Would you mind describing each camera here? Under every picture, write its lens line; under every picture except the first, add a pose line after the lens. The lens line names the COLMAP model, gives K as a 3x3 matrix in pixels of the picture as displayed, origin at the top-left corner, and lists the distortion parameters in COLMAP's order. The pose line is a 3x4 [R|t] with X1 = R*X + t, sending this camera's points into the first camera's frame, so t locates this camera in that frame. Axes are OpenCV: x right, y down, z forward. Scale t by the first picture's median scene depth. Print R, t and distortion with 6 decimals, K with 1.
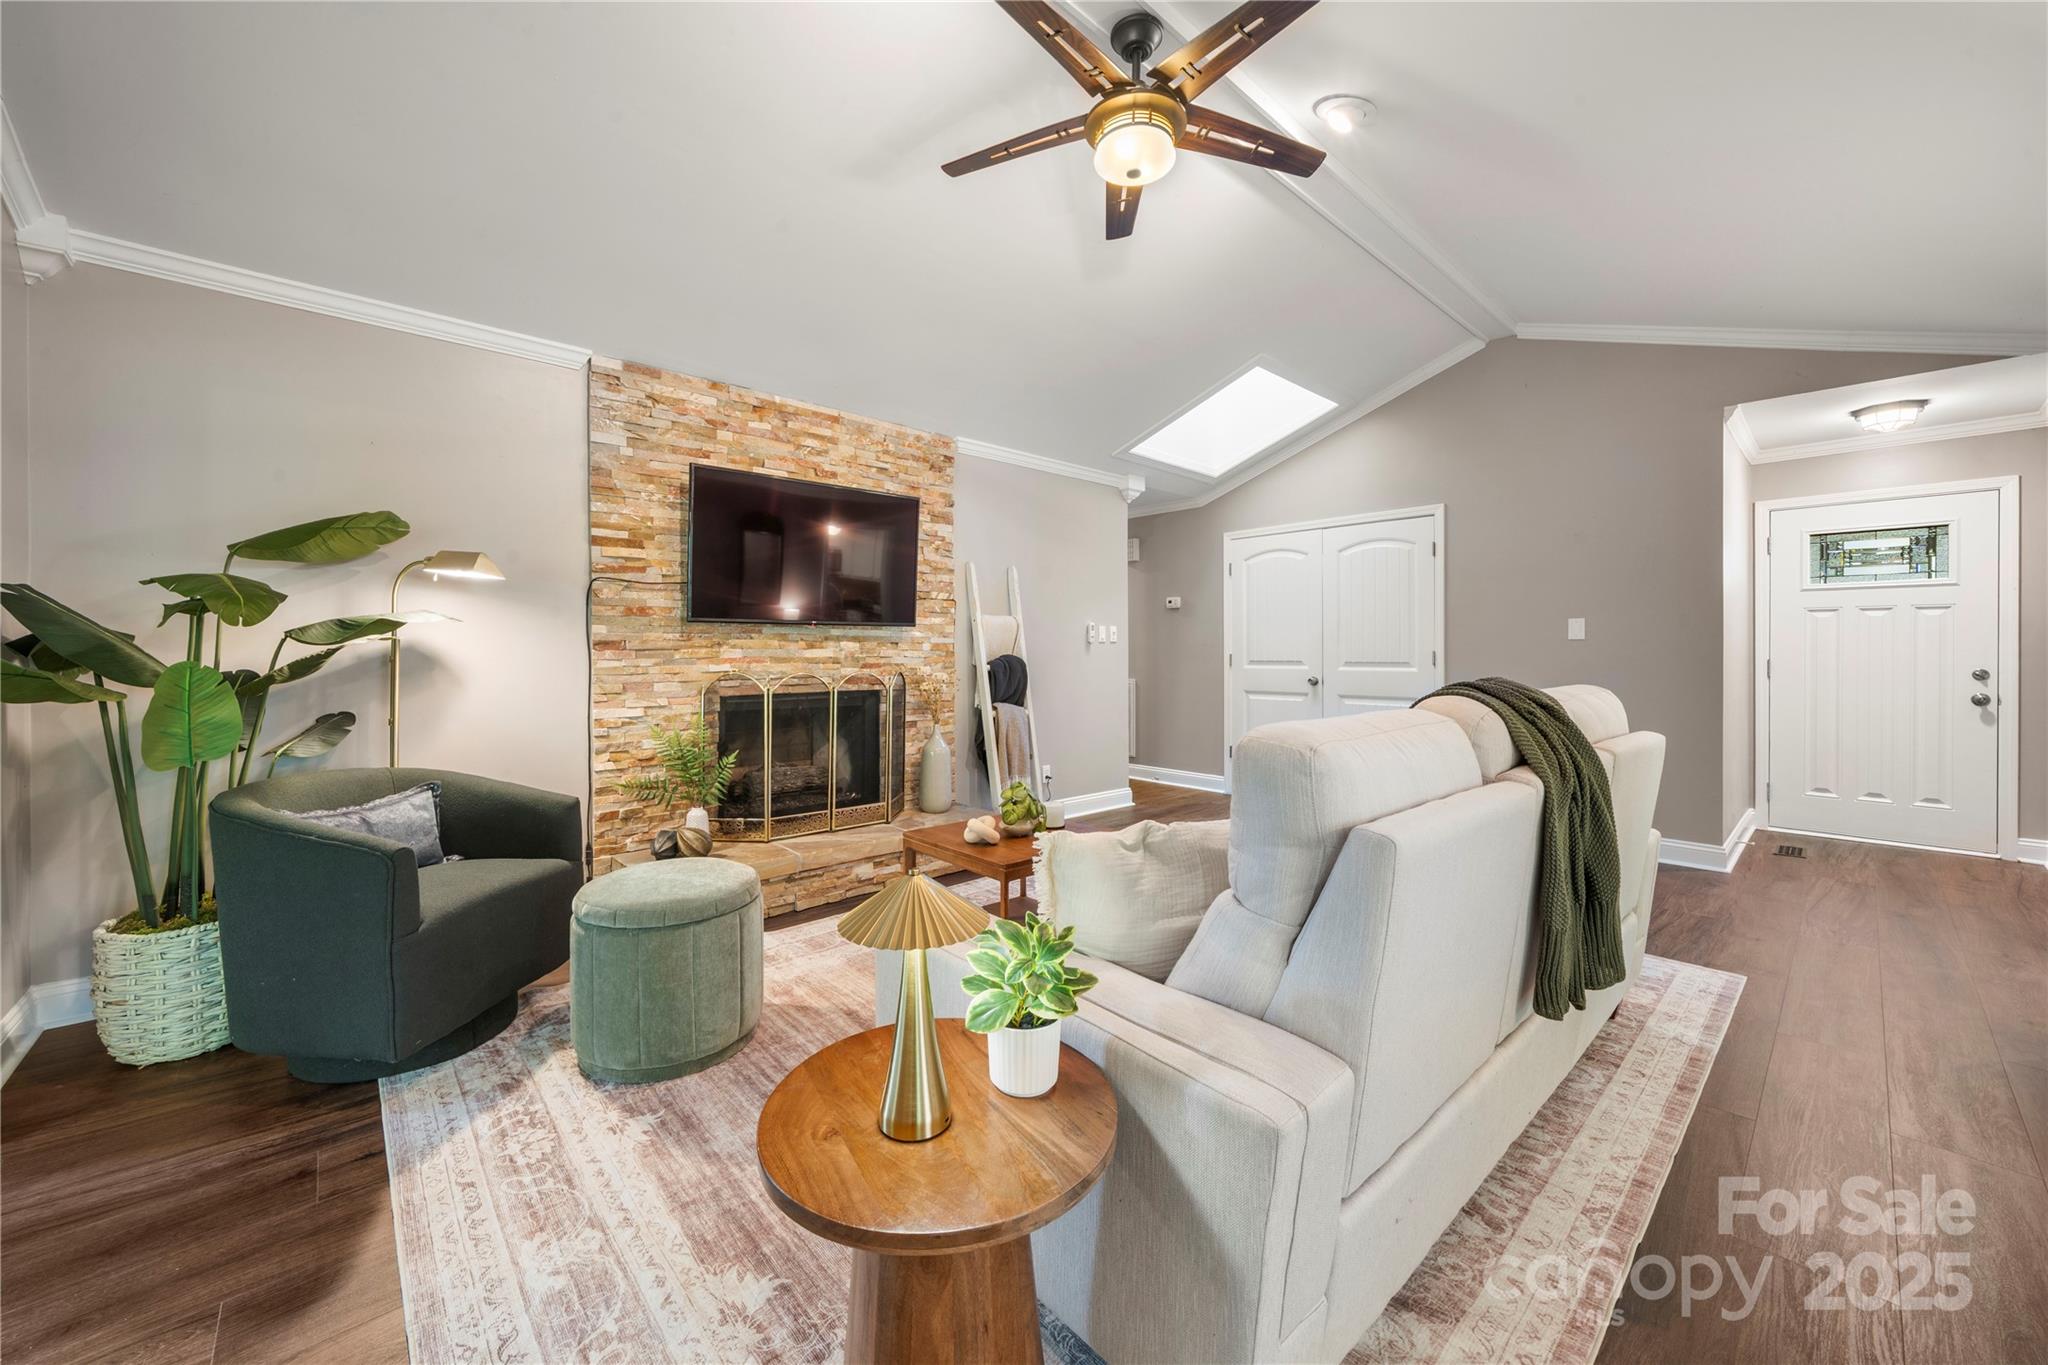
lens RADIAL K [[769.6, 0, 1015.4], [0, 769.6, 646.6], [0, 0, 1]] dist [-0.000398, -0.000045]
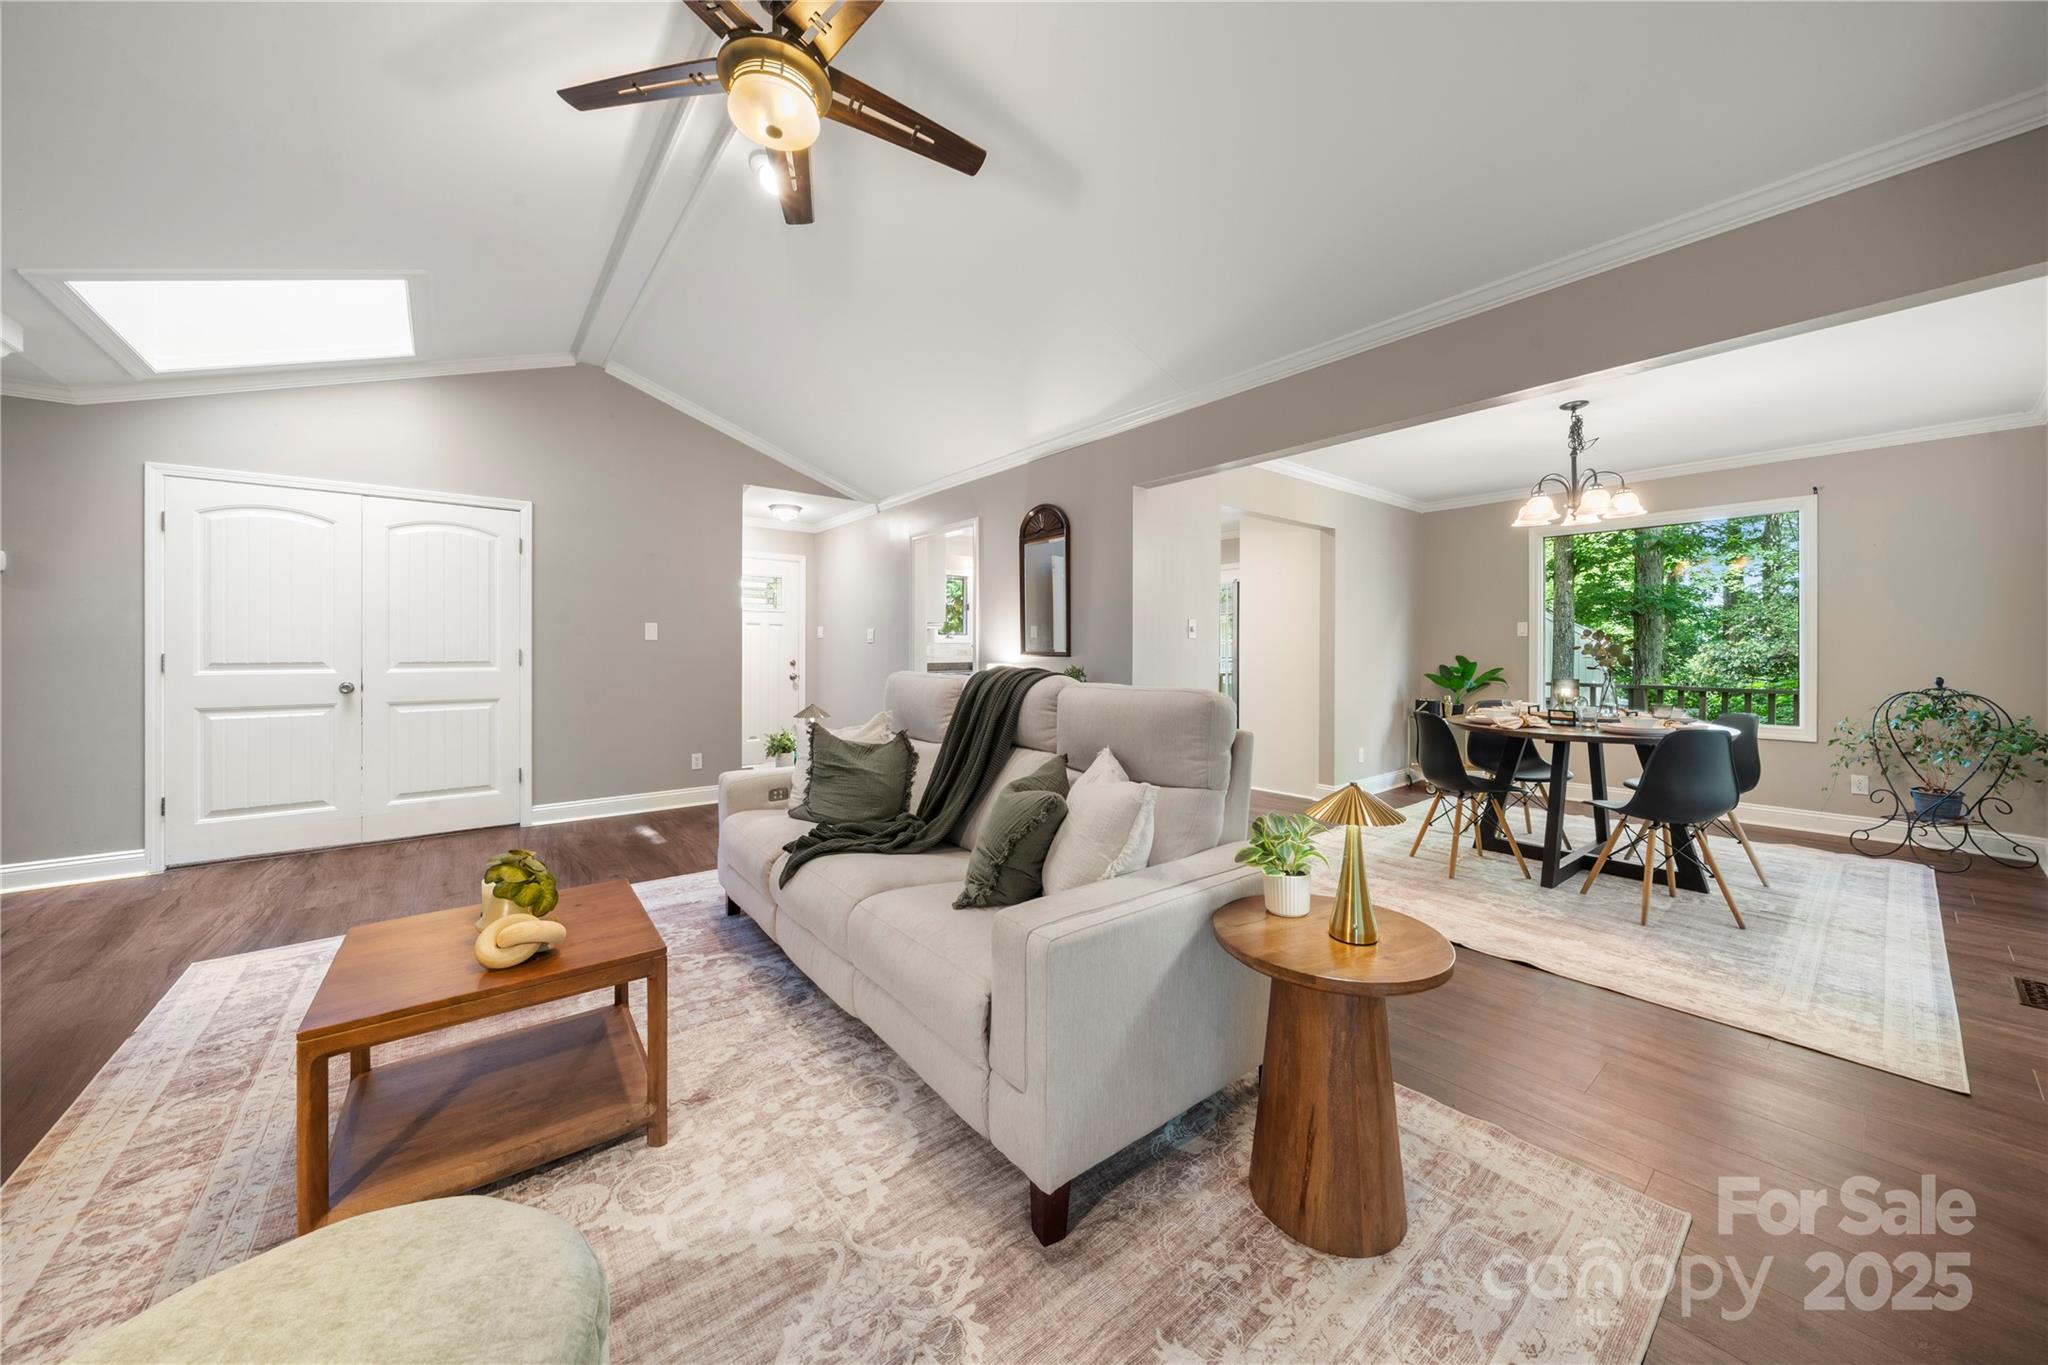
lens RADIAL K [[707.9, 0, 1017.6], [0, 707.9, 649.5], [0, 0, 1]] dist [-0.001150, -0.000081]
pose [[0.056425, 0.000986, 0.998406, -0.338375], [-0.007380, 0.999973, -0.000571, 0.001688], [-0.998380, -0.007336, 0.056431, 0.330089]]
